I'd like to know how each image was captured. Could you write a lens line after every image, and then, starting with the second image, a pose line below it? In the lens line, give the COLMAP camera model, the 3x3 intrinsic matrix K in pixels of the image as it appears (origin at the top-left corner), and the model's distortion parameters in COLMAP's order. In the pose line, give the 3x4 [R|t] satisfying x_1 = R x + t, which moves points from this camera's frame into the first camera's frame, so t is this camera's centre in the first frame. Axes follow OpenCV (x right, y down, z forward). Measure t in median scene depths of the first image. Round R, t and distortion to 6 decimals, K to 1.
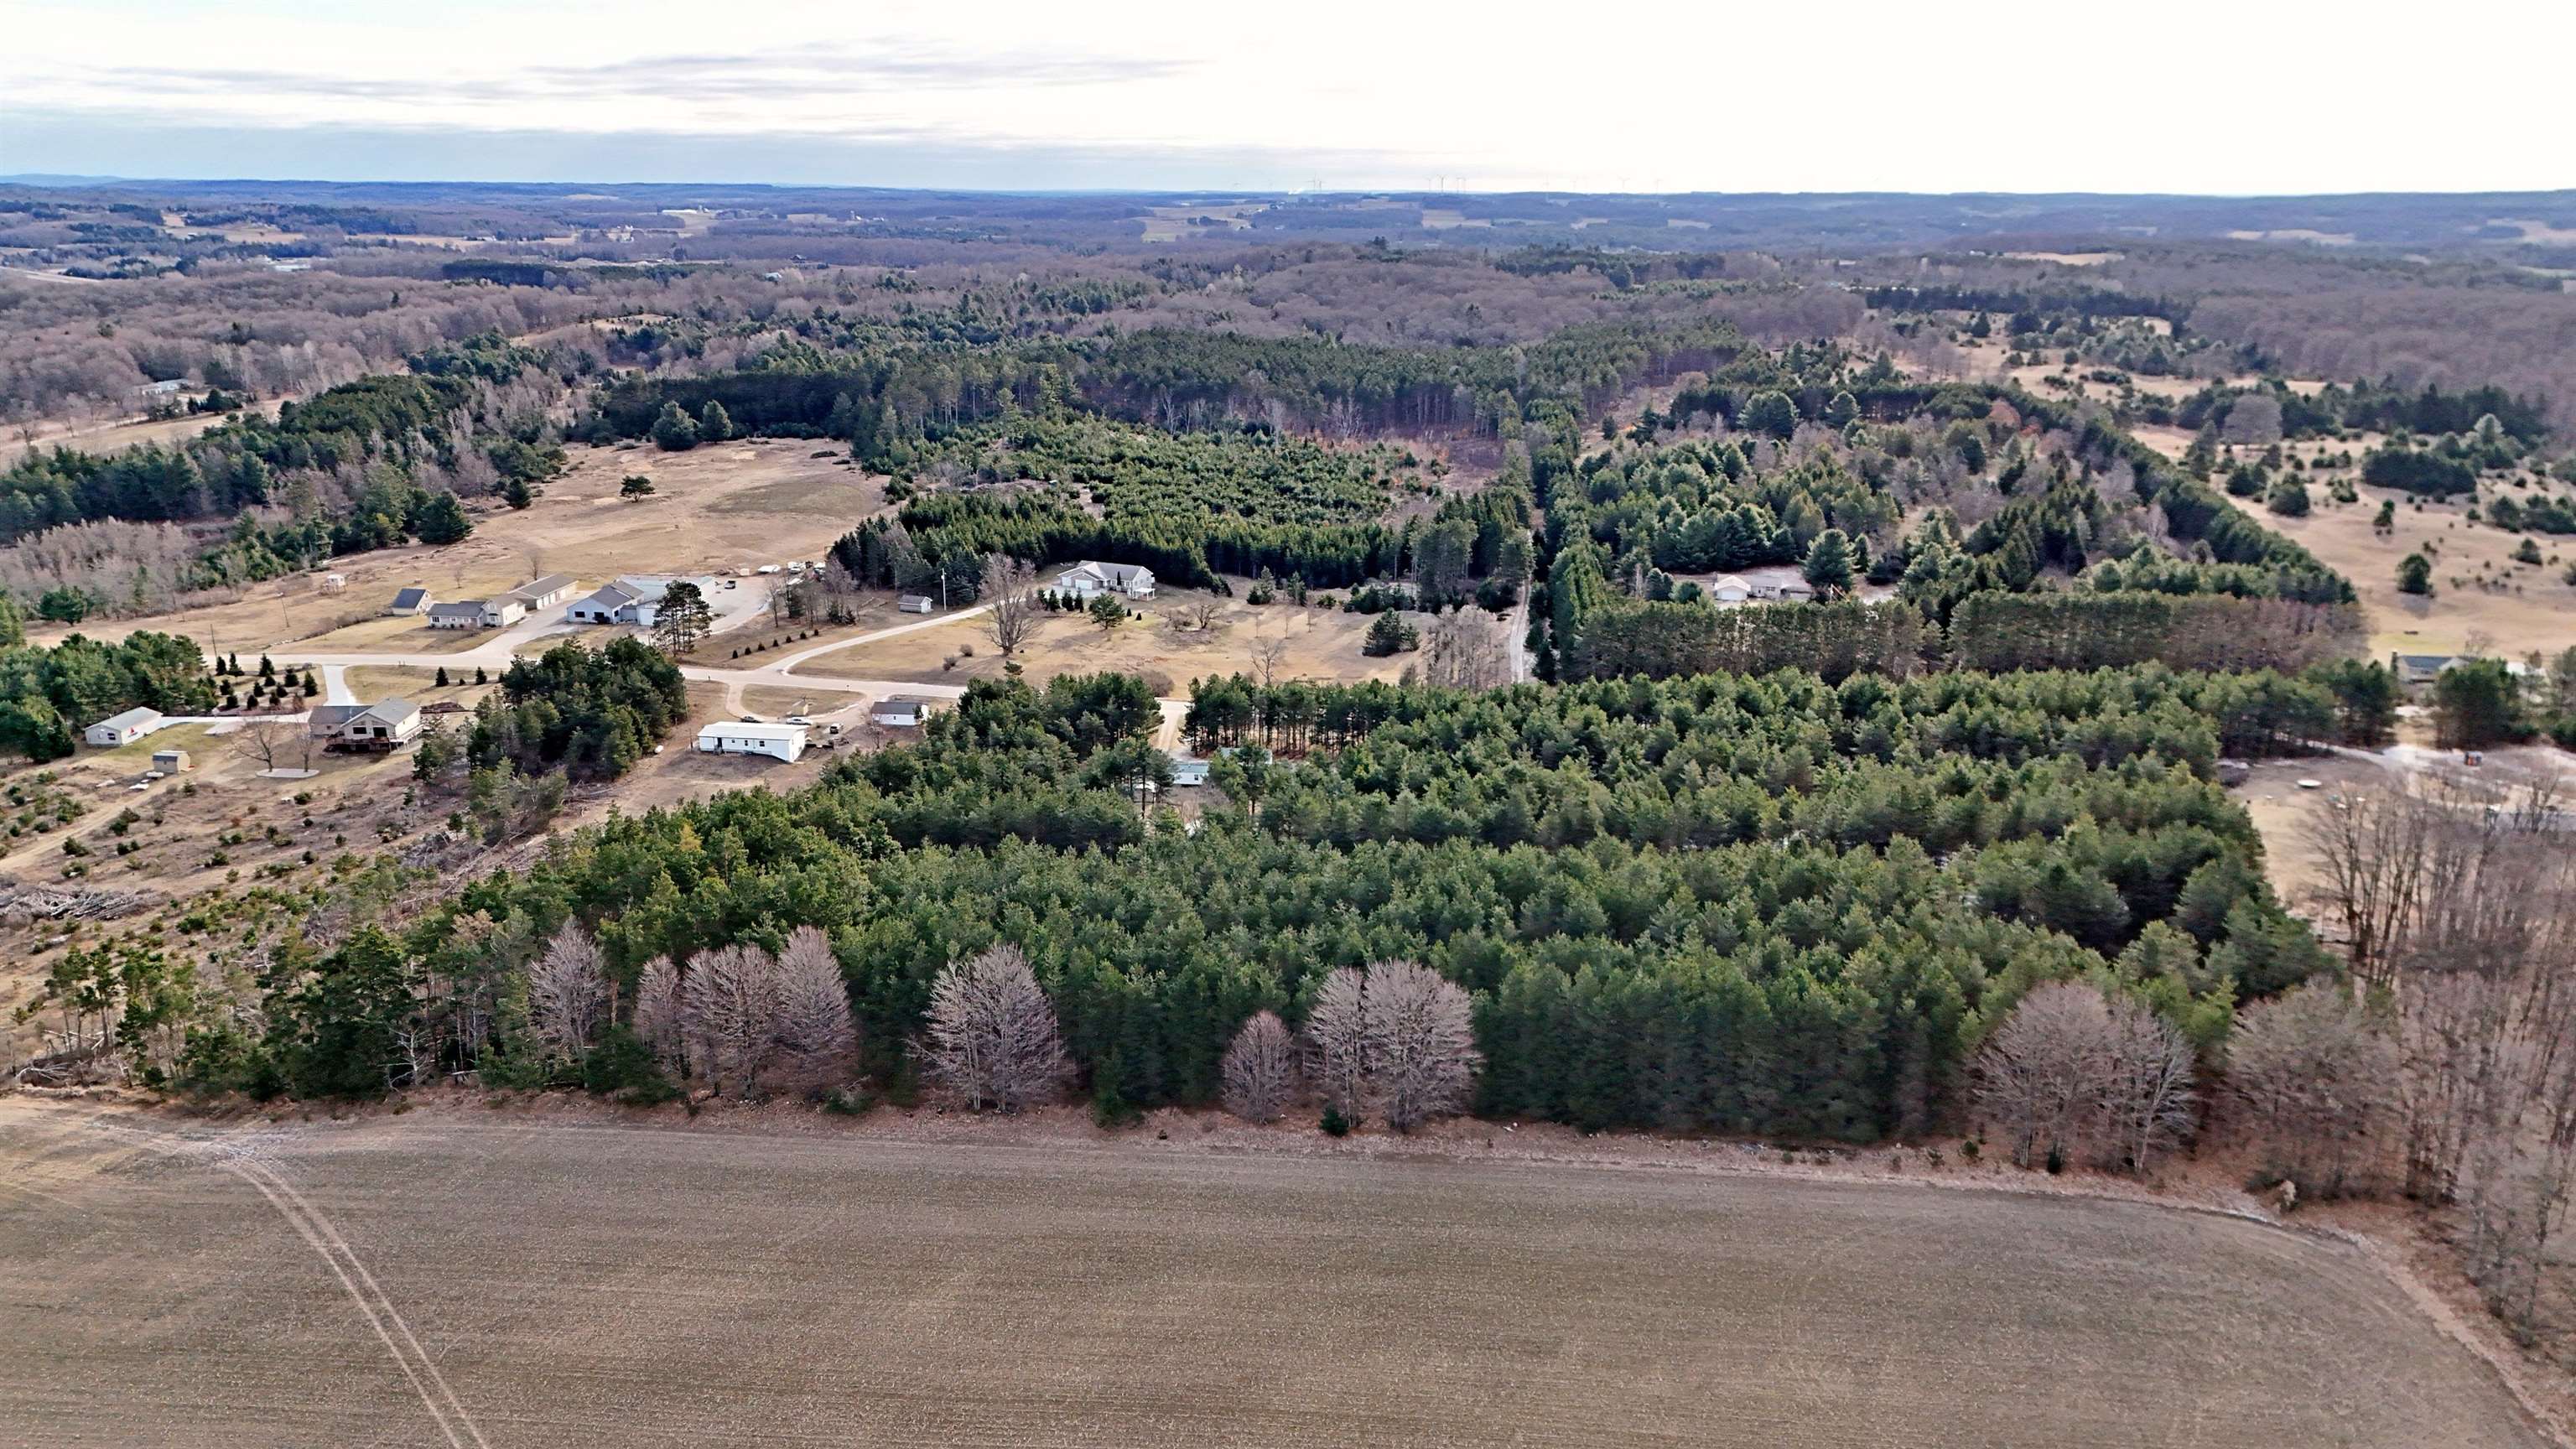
lens RADIAL K [[1897.0, 0, 1292.2], [0, 1897.0, 712.3], [0, 0, 1]] dist [0.069717, -0.064301]
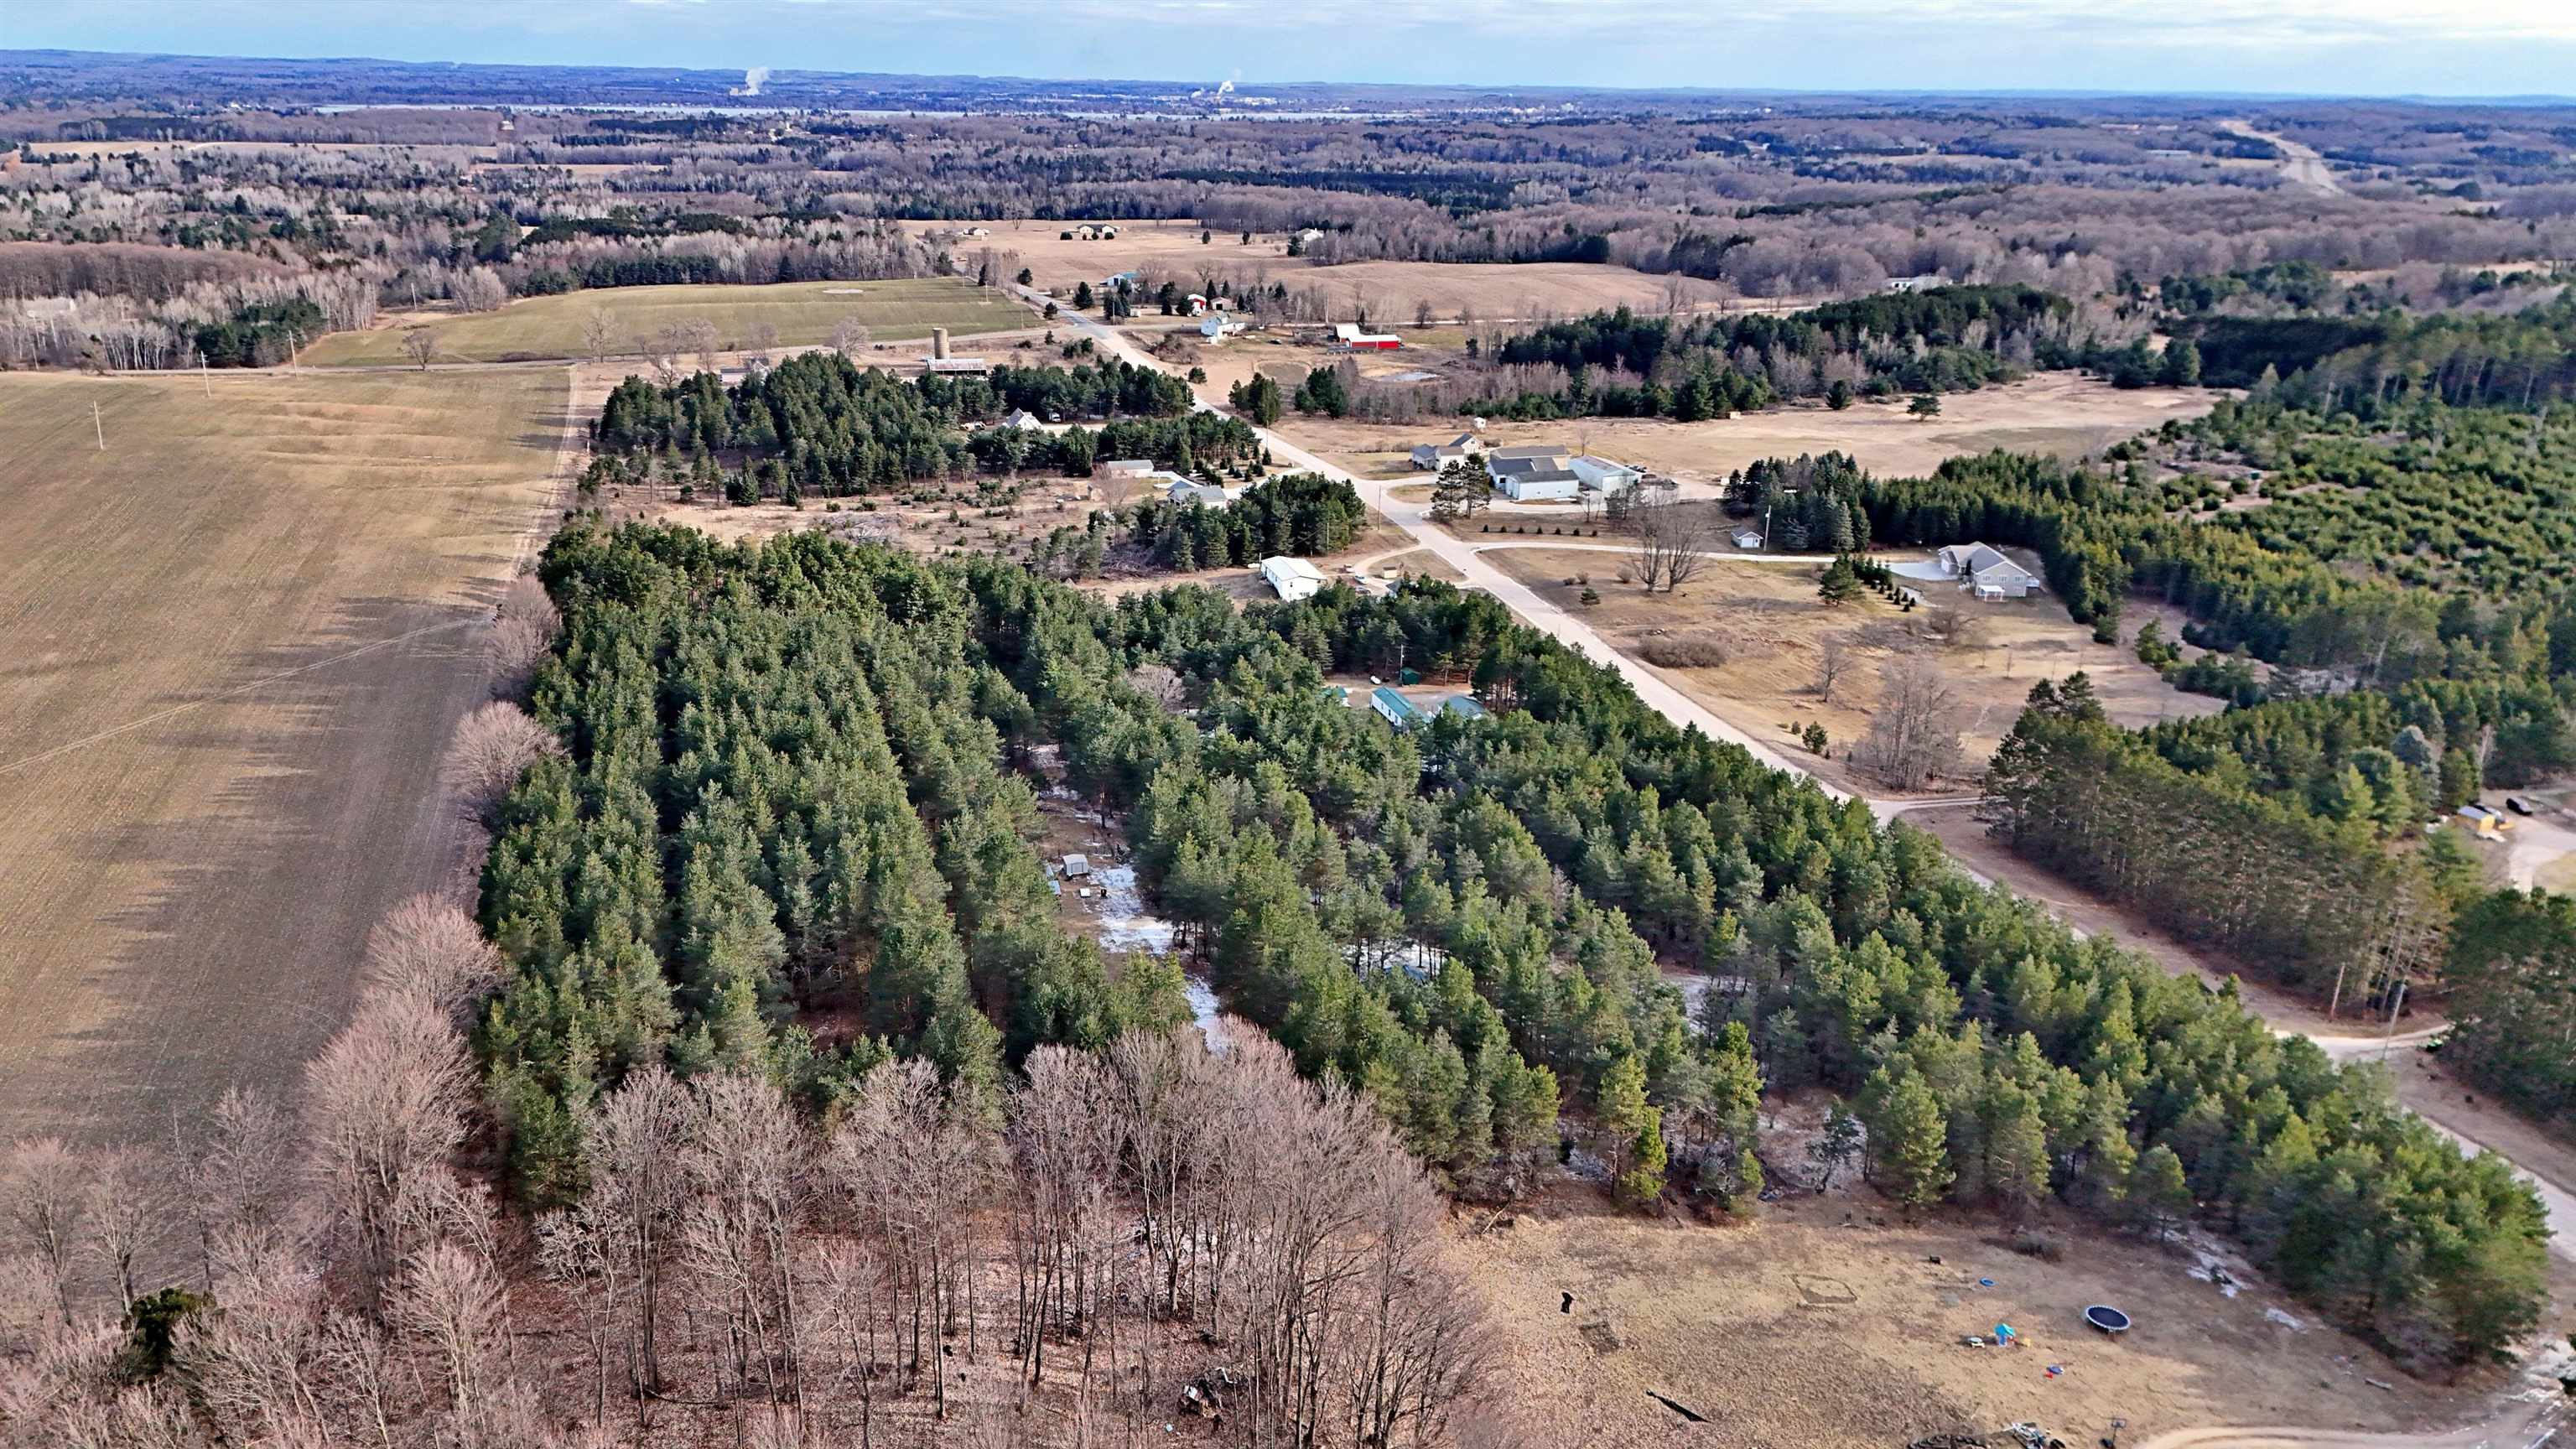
lens RADIAL K [[1897.0, 0, 1291.1], [0, 1897.0, 731.1], [0, 0, 1]] dist [0.069717, -0.064301]
pose [[0.394138, 0.299826, -0.868769, 0.747867], [-0.260028, 0.943044, 0.207492, -0.136274], [0.881499, 0.144124, 0.449653, 0.501141]]
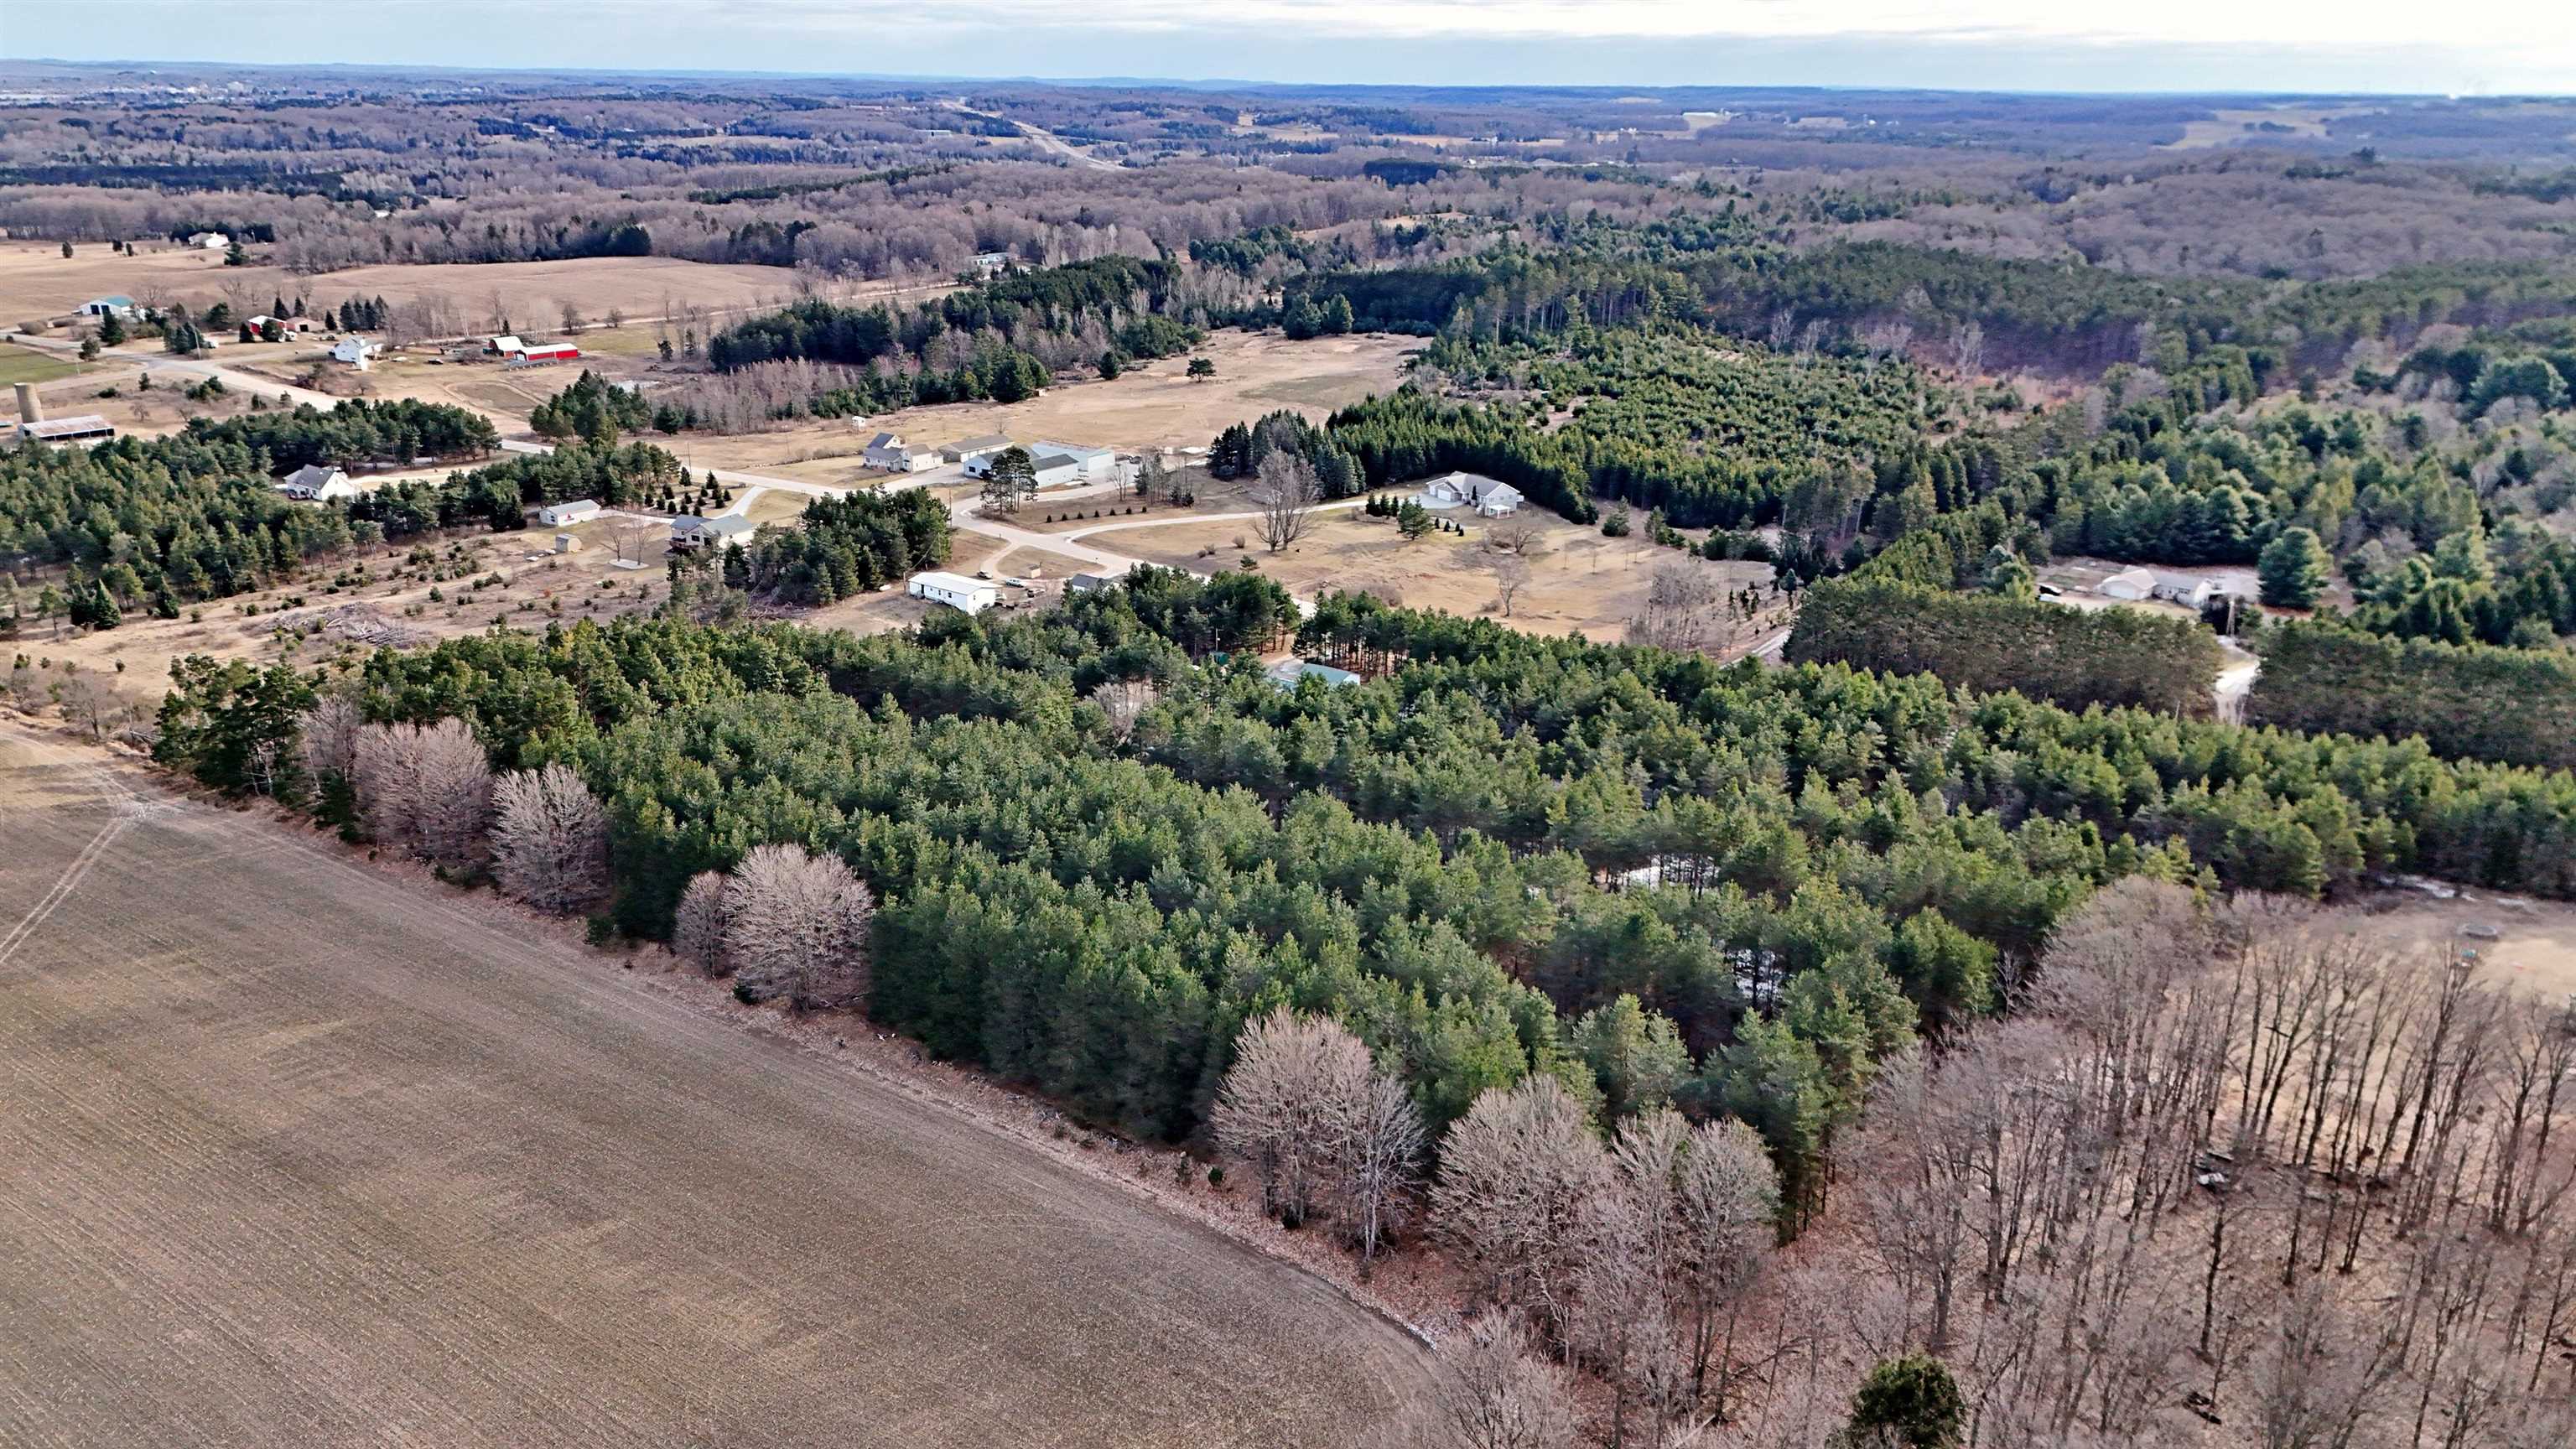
lens RADIAL K [[1897.0, 0, 1280.7], [0, 1897.0, 724.1], [0, 0, 1]] dist [0.069717, -0.064301]
pose [[0.861564, 0.168621, -0.478826, 0.424062], [-0.143751, 0.985653, 0.088448, -0.034543], [0.486871, -0.007371, 0.873443, 0.132460]]
